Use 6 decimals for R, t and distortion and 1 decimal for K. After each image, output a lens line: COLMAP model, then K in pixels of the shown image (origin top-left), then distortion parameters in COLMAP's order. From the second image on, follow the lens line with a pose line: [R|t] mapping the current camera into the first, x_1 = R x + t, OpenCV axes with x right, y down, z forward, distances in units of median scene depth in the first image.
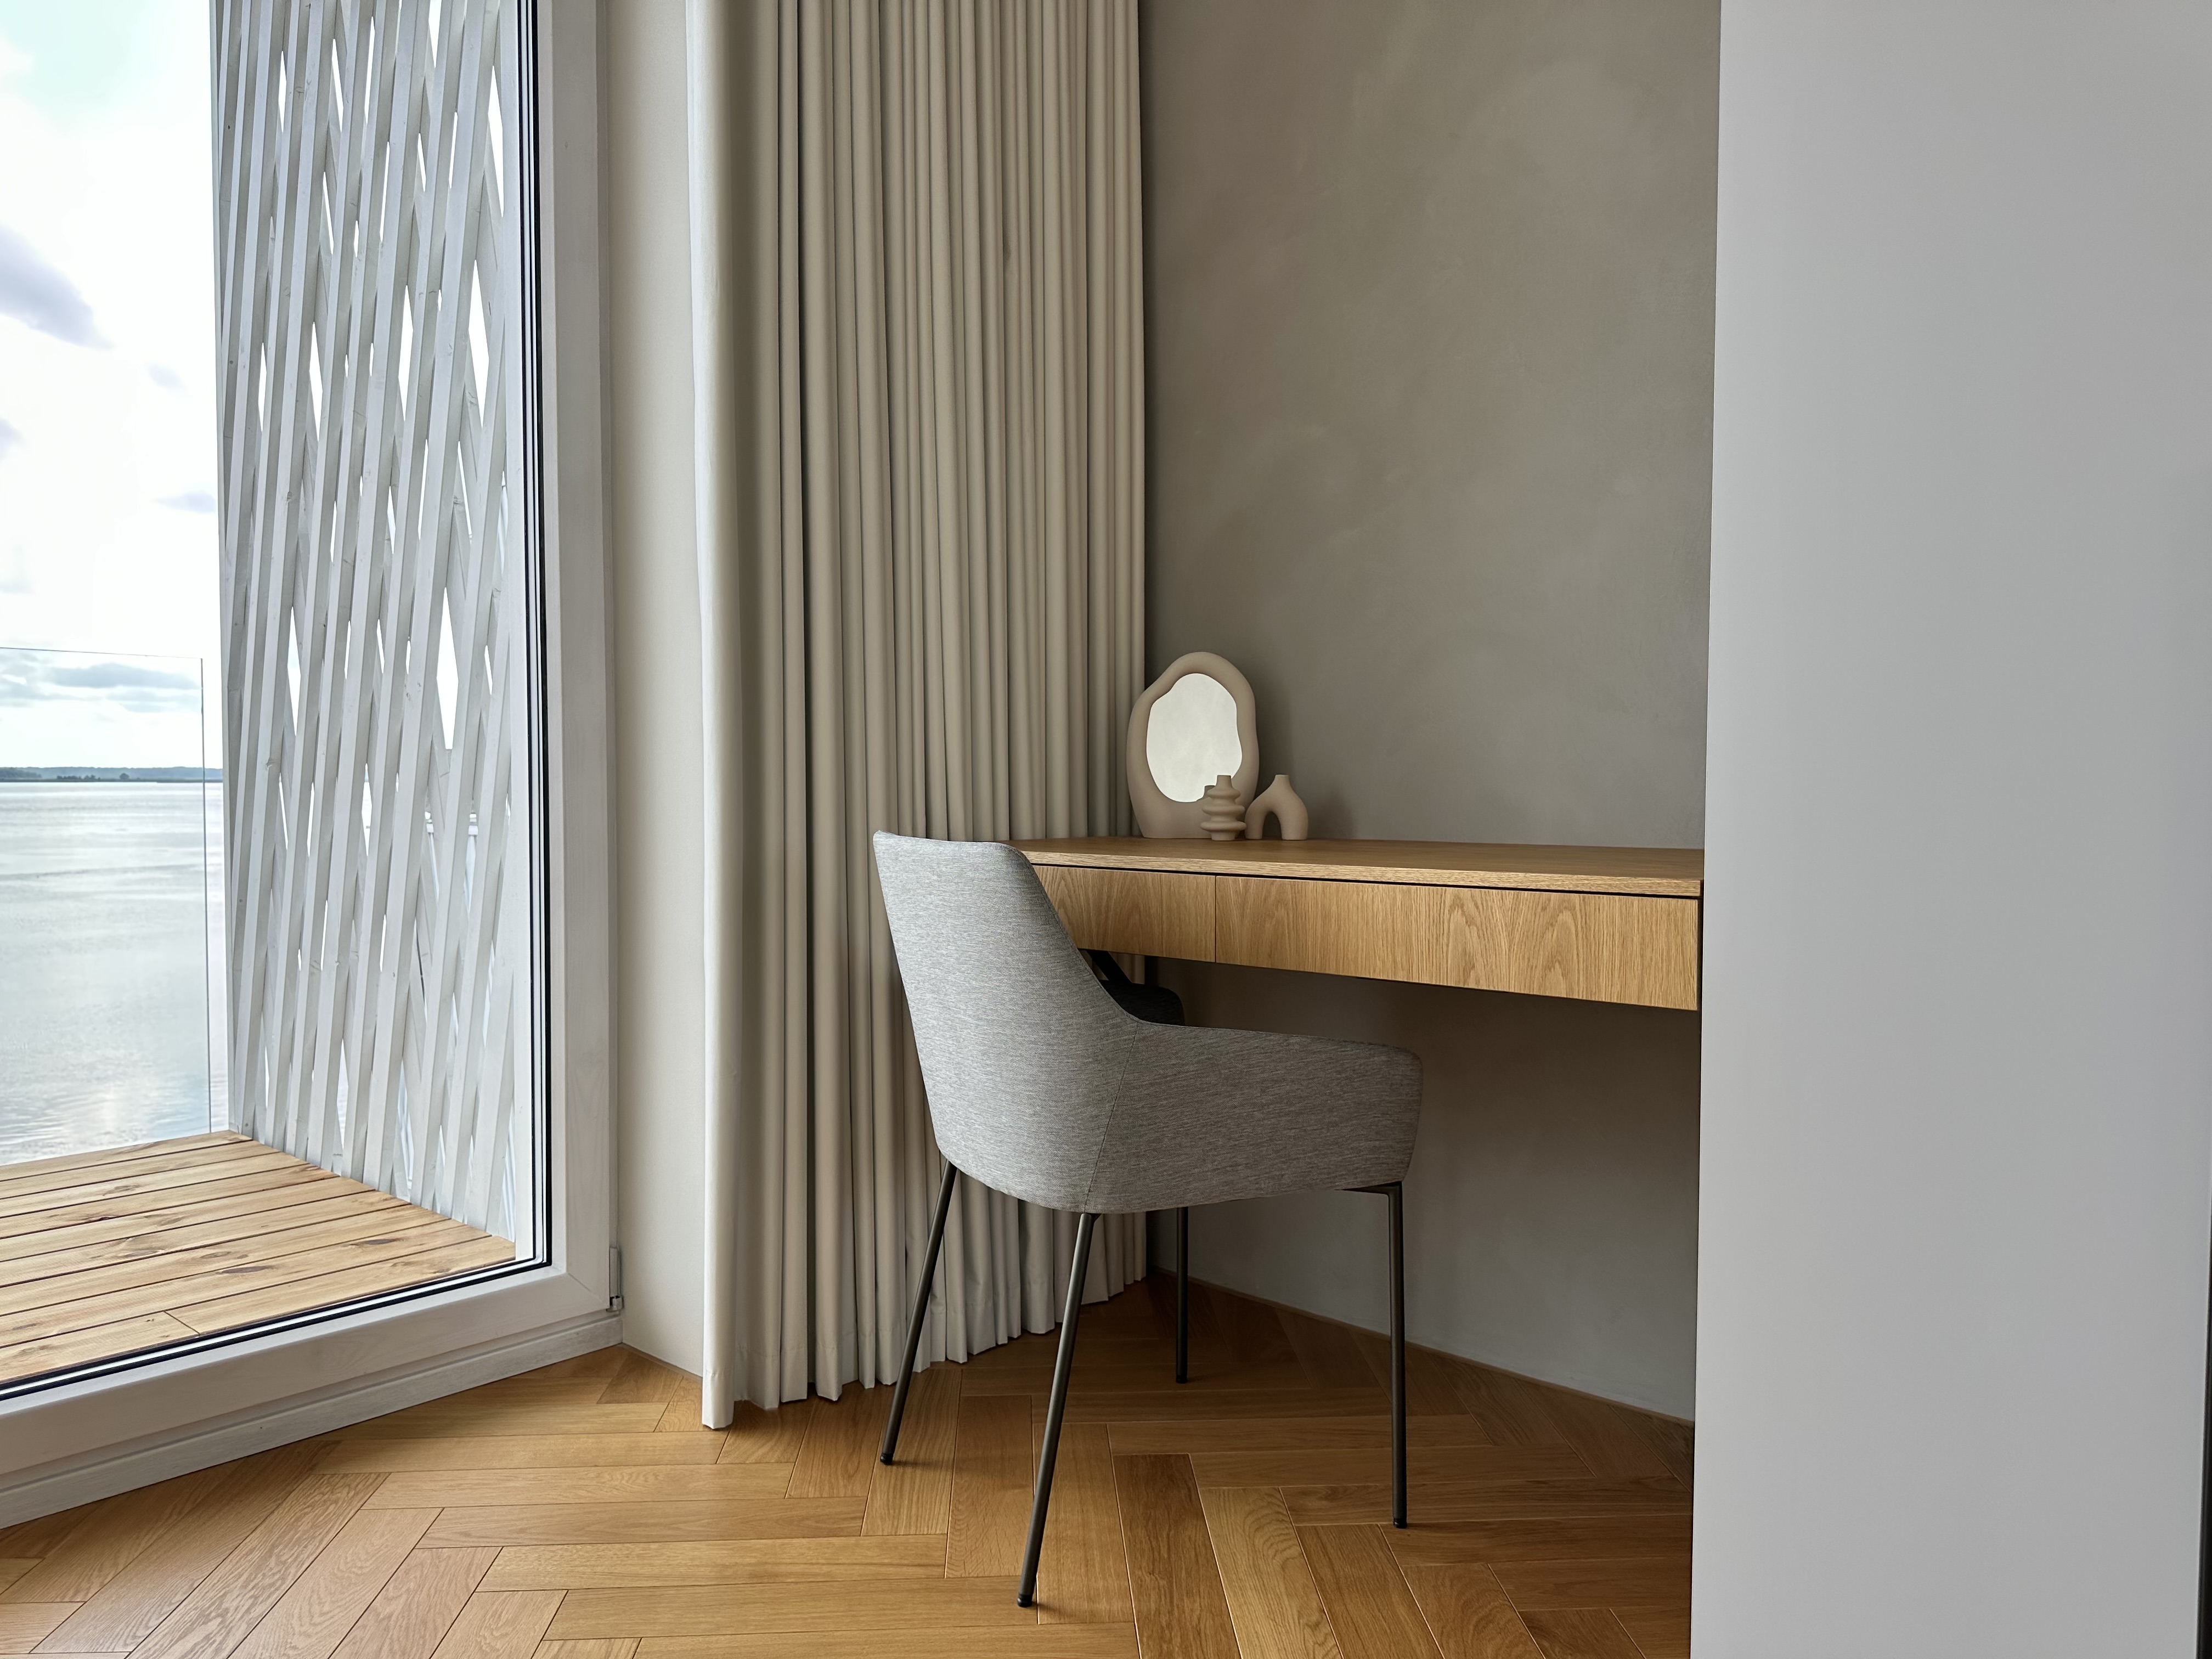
lens RADIAL K [[1583.4, 0, 1106.0], [0, 1583.4, 829.5], [0, 0, 1]] dist [0.023967, -0.007853]
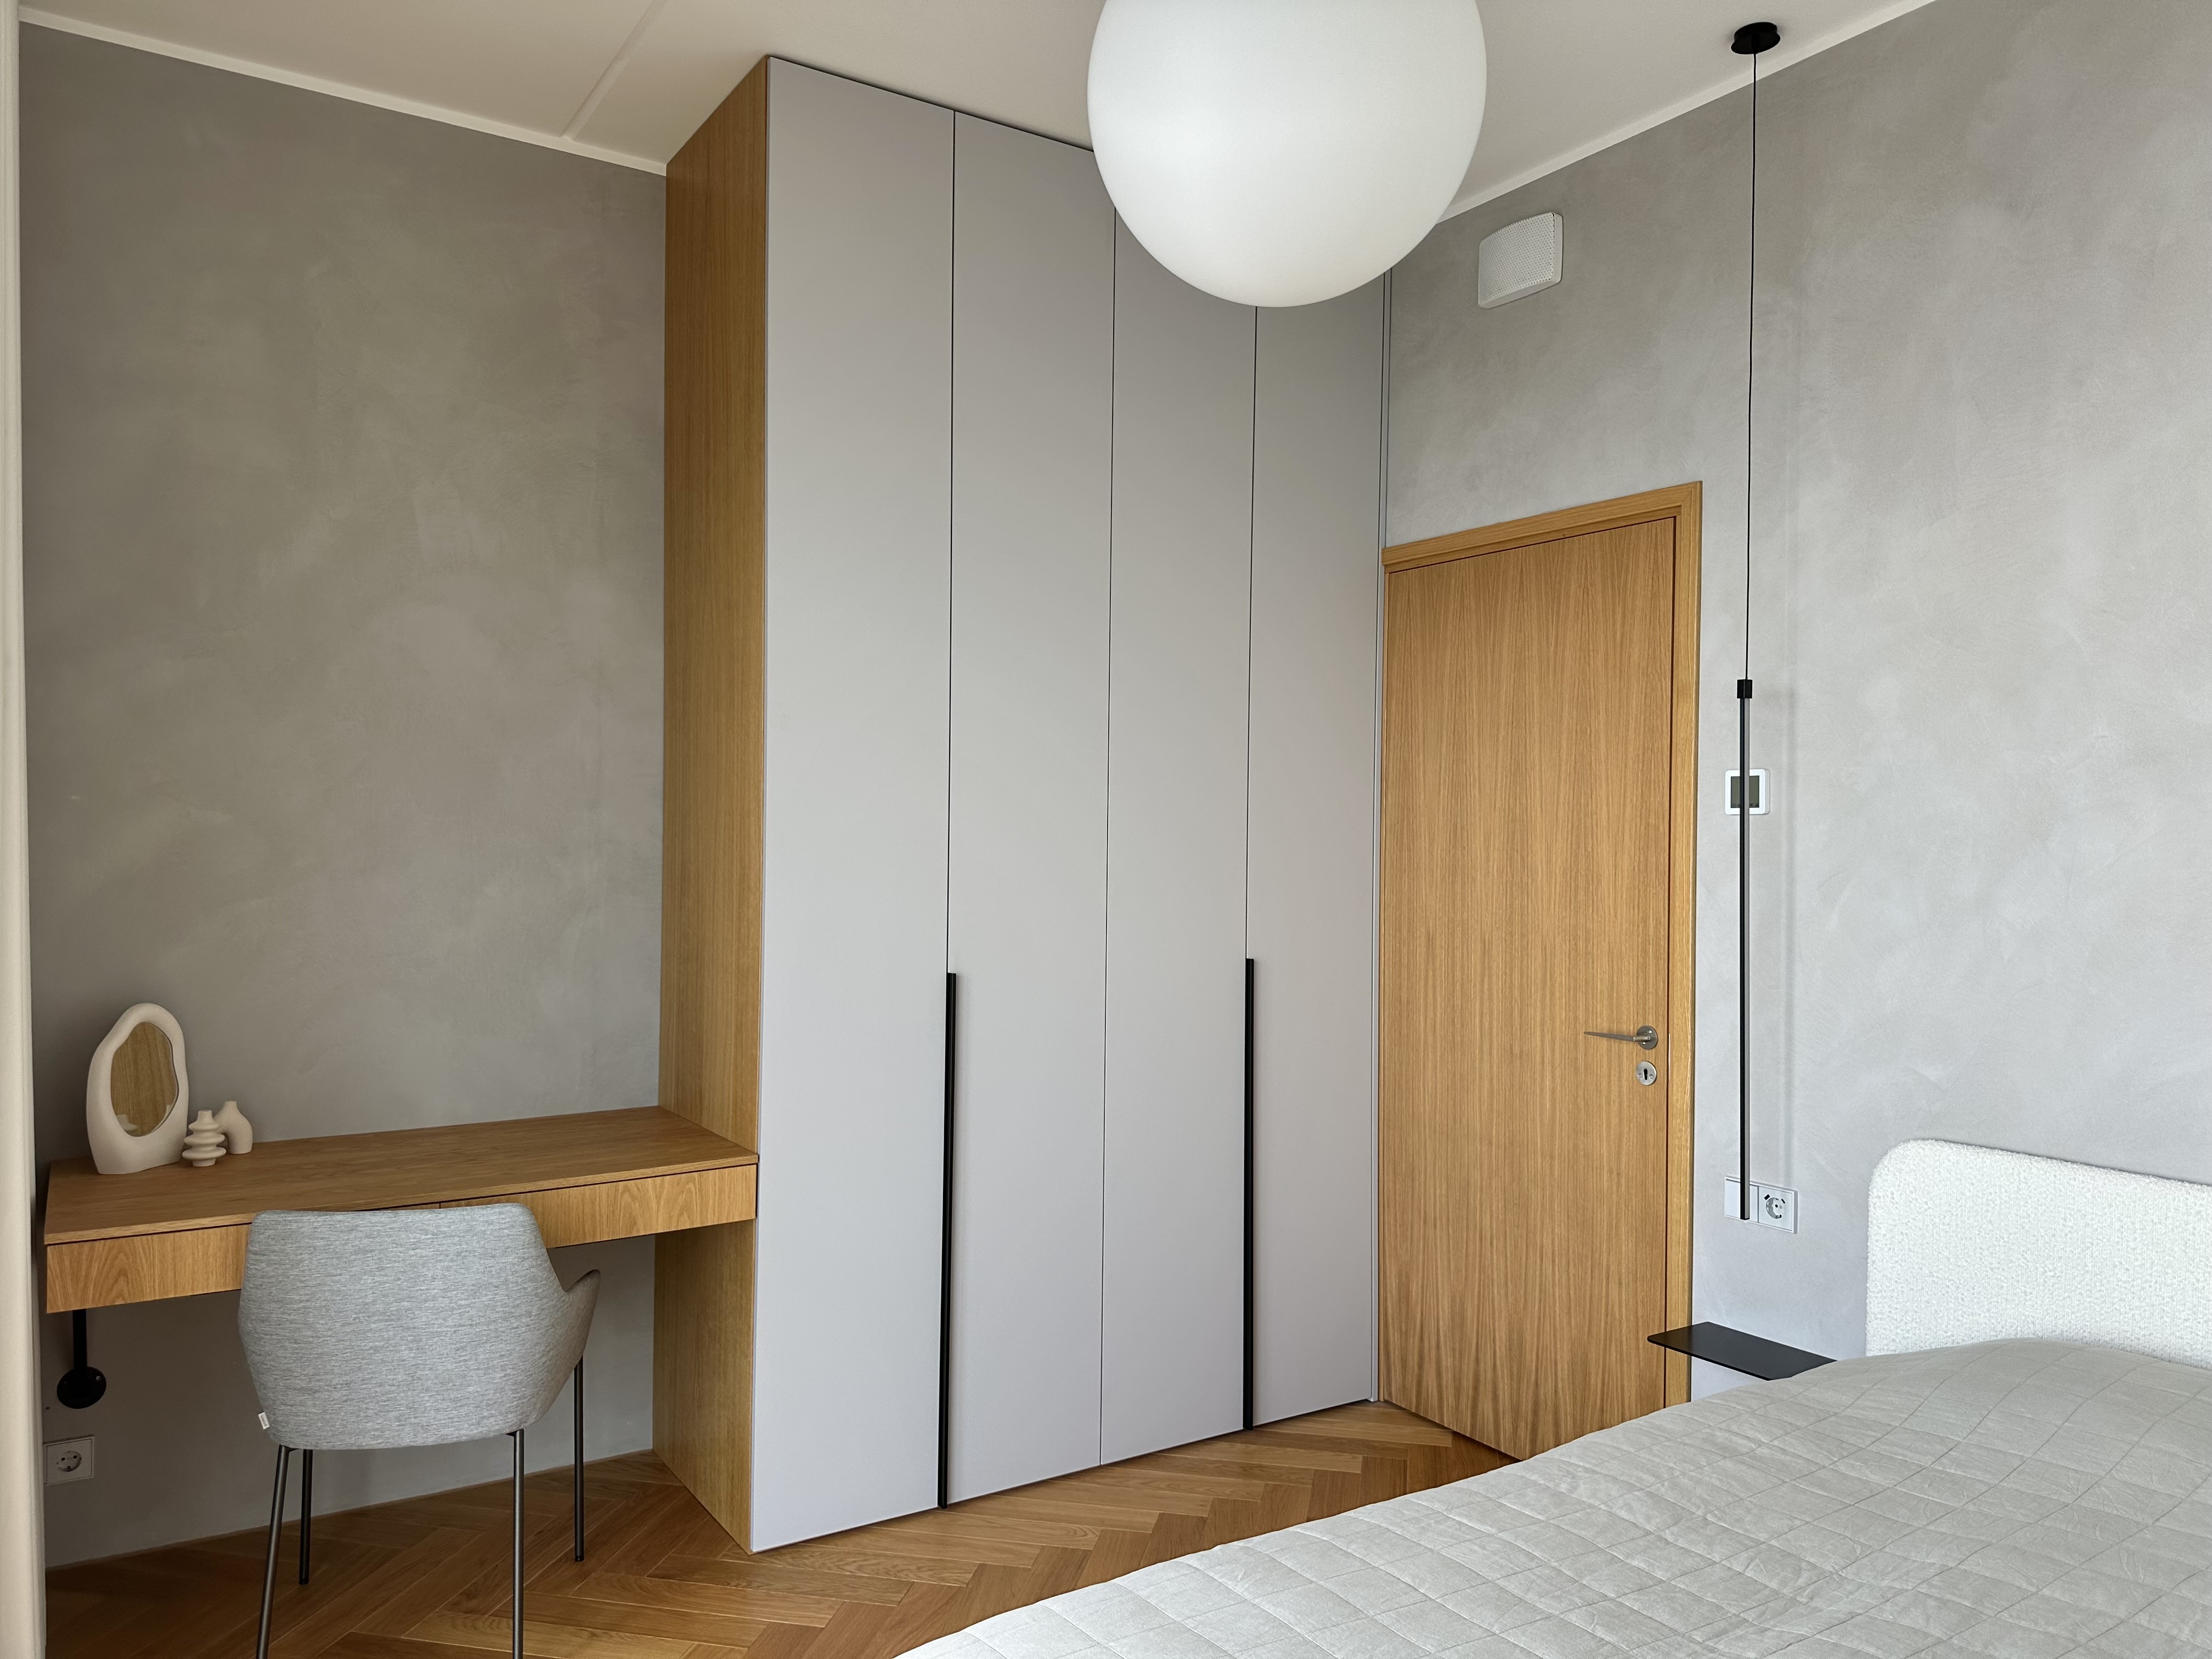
lens RADIAL K [[1583.4, 0, 1106.0], [0, 1583.4, 829.5], [0, 0, 1]] dist [0.023967, -0.007853]
pose [[0.273646, 0.008453, 0.961793, -1.353547], [0.022258, 0.999638, -0.015118, -0.319228], [-0.961573, 0.025545, 0.273359, -0.016785]]
